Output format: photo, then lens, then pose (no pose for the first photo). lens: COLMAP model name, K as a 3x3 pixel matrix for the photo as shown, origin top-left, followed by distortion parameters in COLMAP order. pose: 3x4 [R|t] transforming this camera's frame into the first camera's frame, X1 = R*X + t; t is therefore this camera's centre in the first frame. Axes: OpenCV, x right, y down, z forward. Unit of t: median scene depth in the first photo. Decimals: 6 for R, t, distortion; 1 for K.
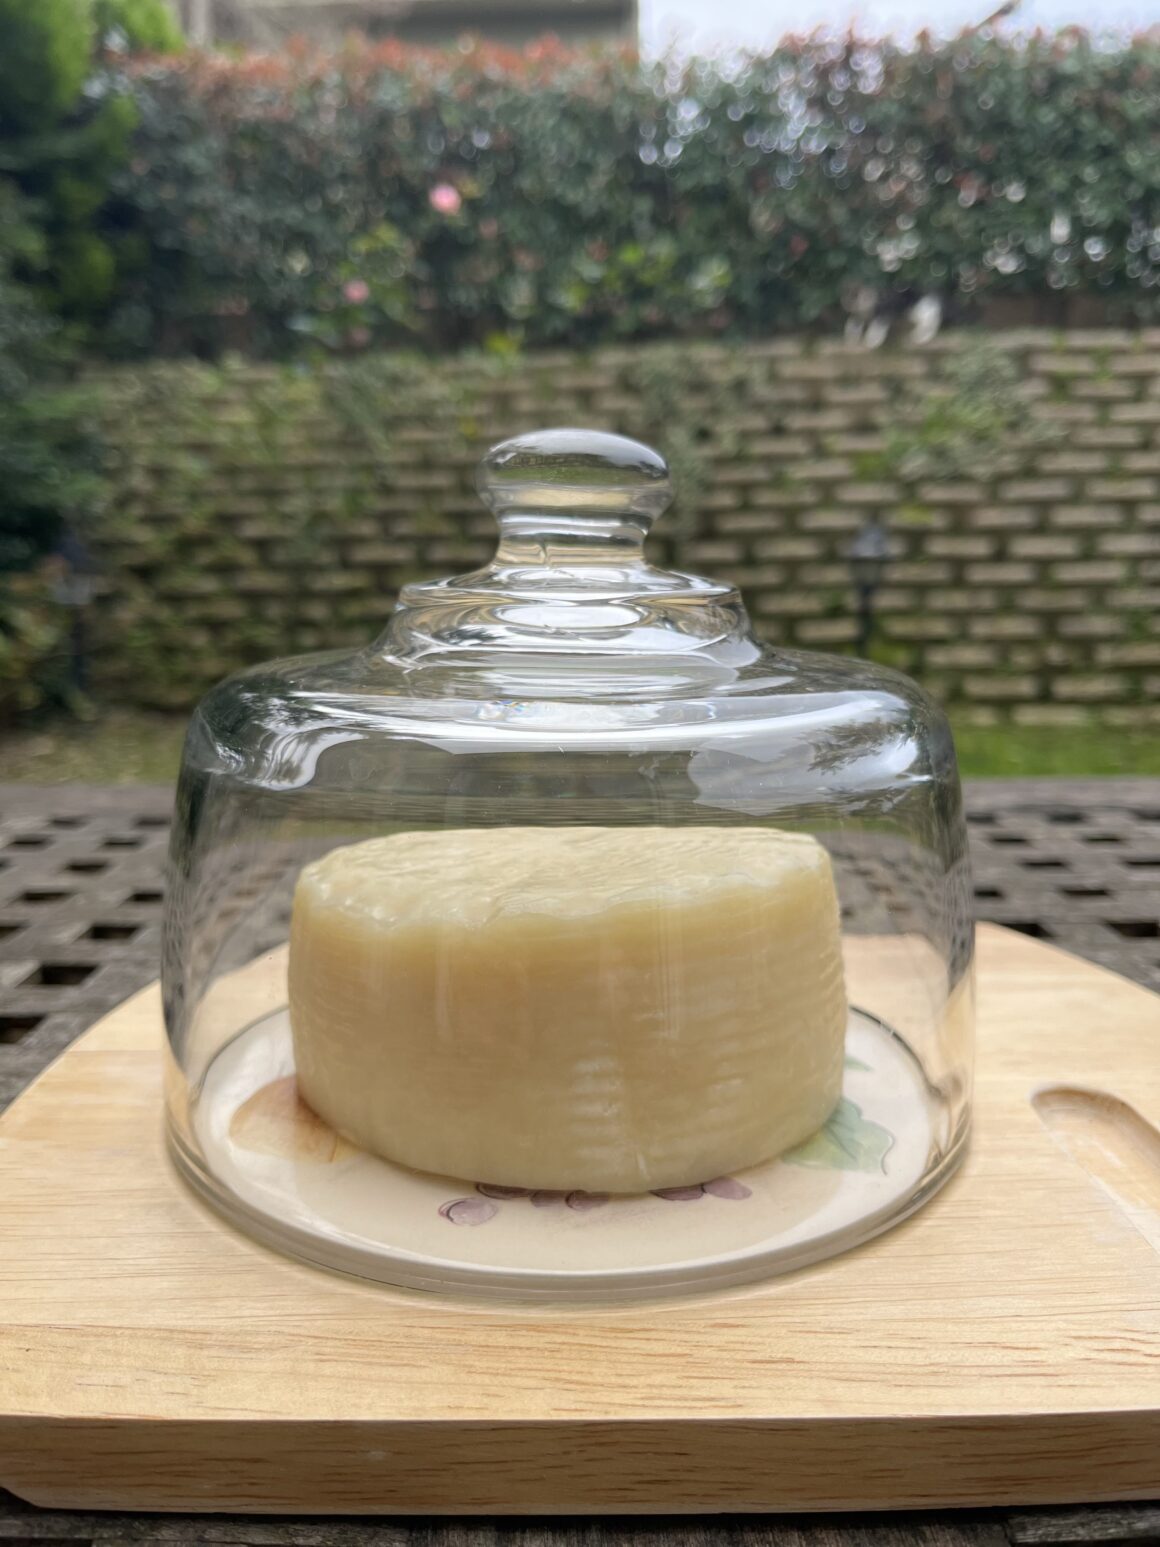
lens RADIAL K [[1196.9, 0, 581.8], [0, 1196.9, 790.7], [0, 0, 1]] dist [0.038878, -0.081158]
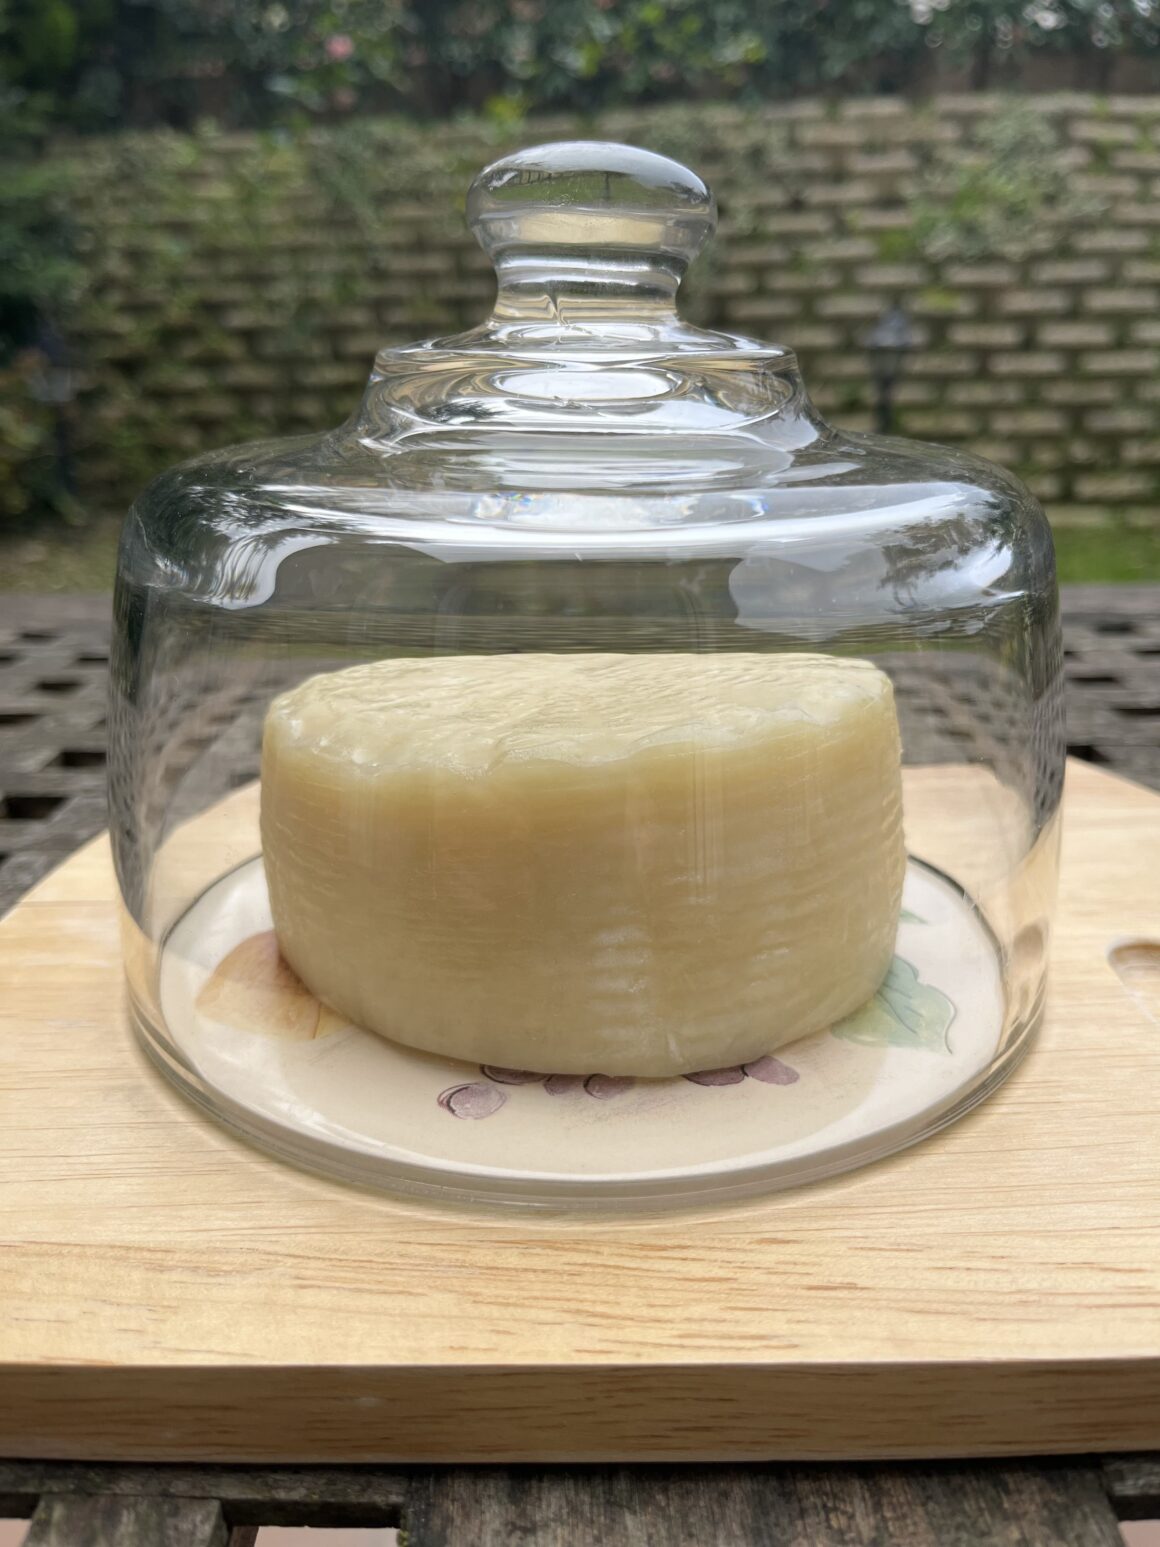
lens RADIAL K [[1196.9, 0, 581.8], [0, 1196.9, 790.7], [0, 0, 1]] dist [0.038878, -0.081158]
pose [[0.999988, -0.002478, -0.004293, -0.009849], [0.003130, 0.987240, 0.159211, -0.006079], [0.003844, -0.159222, 0.987235, 0.157885]]
